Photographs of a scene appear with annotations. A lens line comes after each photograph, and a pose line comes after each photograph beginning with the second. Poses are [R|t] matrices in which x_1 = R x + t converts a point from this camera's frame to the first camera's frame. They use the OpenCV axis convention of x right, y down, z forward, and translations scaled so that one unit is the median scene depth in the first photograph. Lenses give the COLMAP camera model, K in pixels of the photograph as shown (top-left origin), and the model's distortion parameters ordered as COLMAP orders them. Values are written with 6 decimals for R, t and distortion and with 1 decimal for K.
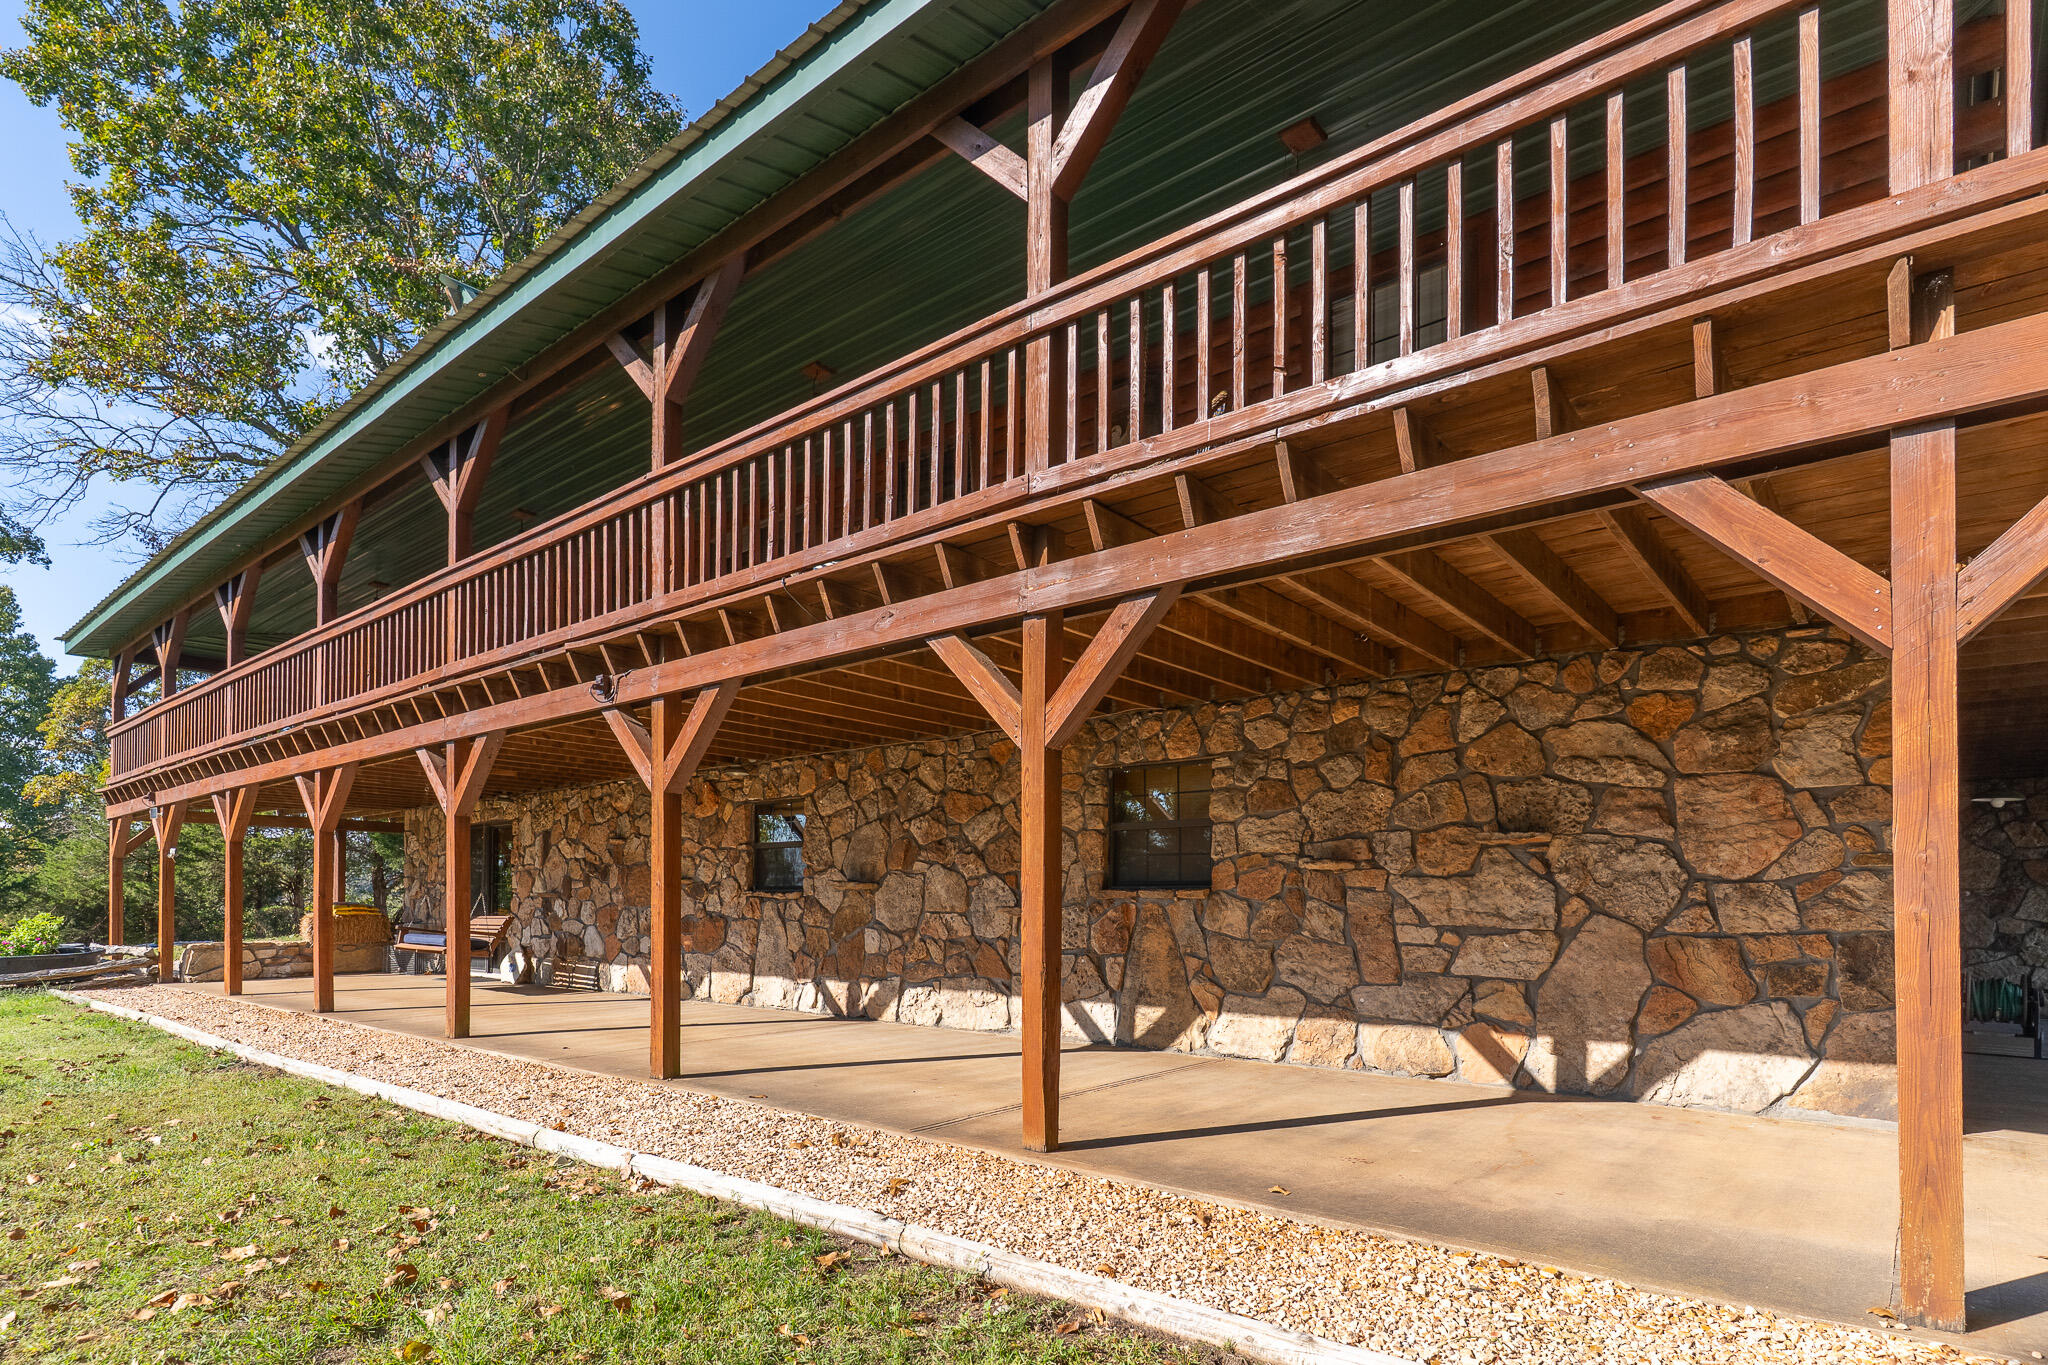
lens RADIAL K [[1004.0, 0, 1025.0], [0, 1004.0, 685.9], [0, 0, 1]] dist [0.002719, -0.001258]
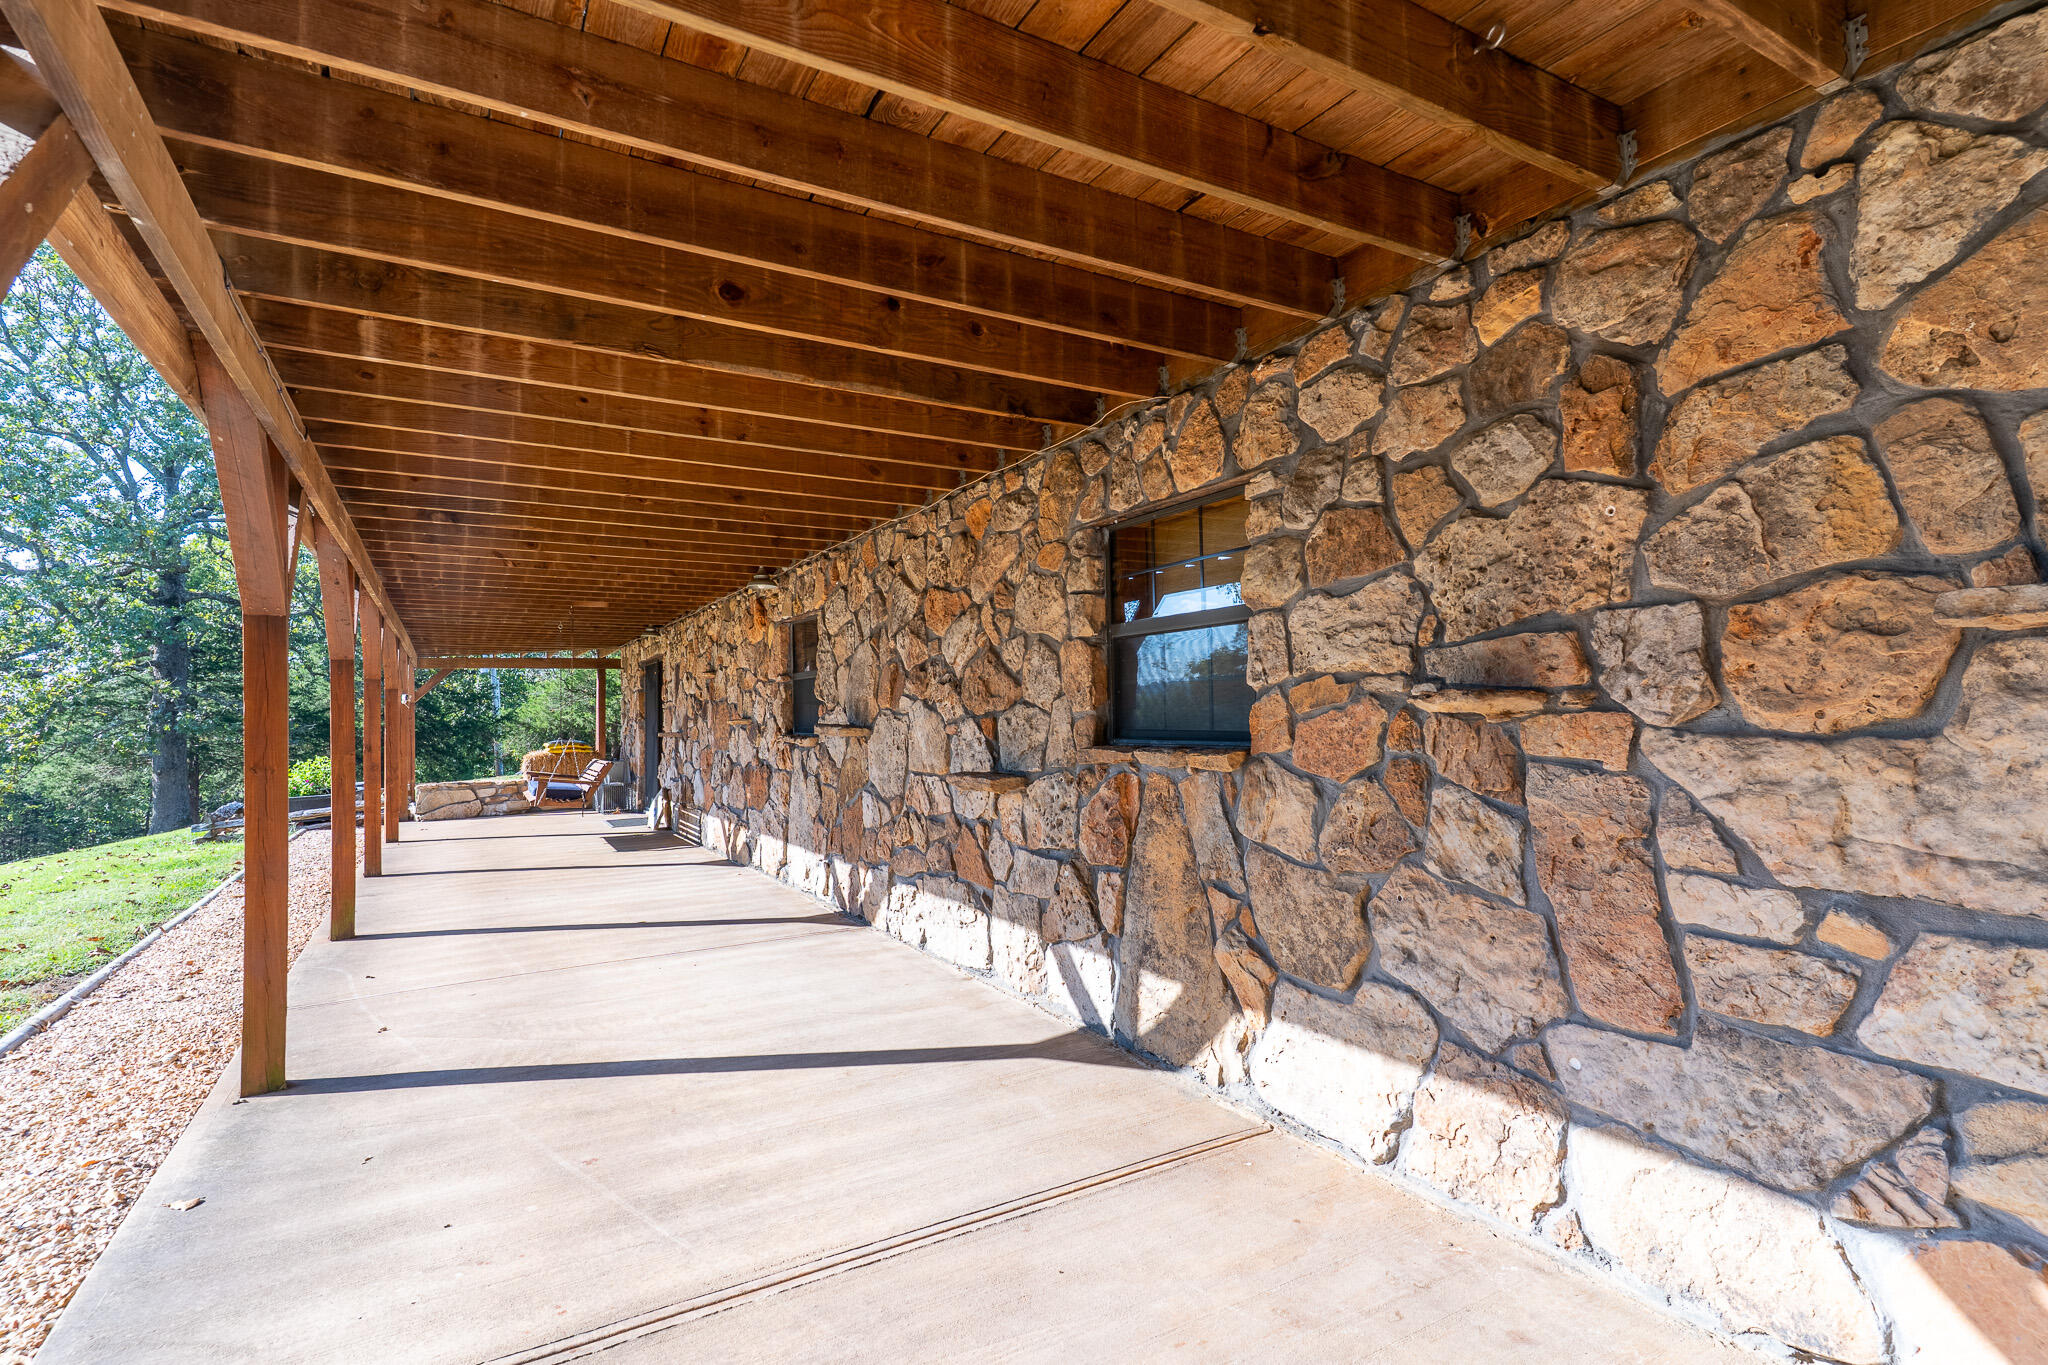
lens RADIAL K [[1004.0, 0, 1006.4], [0, 1004.0, 566.6], [0, 0, 1]] dist [0.002719, -0.001258]
pose [[0.946291, -0.071725, -0.315259, 0.245012], [0.092579, 0.994365, 0.051656, 0.084731], [0.309777, -0.078068, 0.947599, 0.549597]]
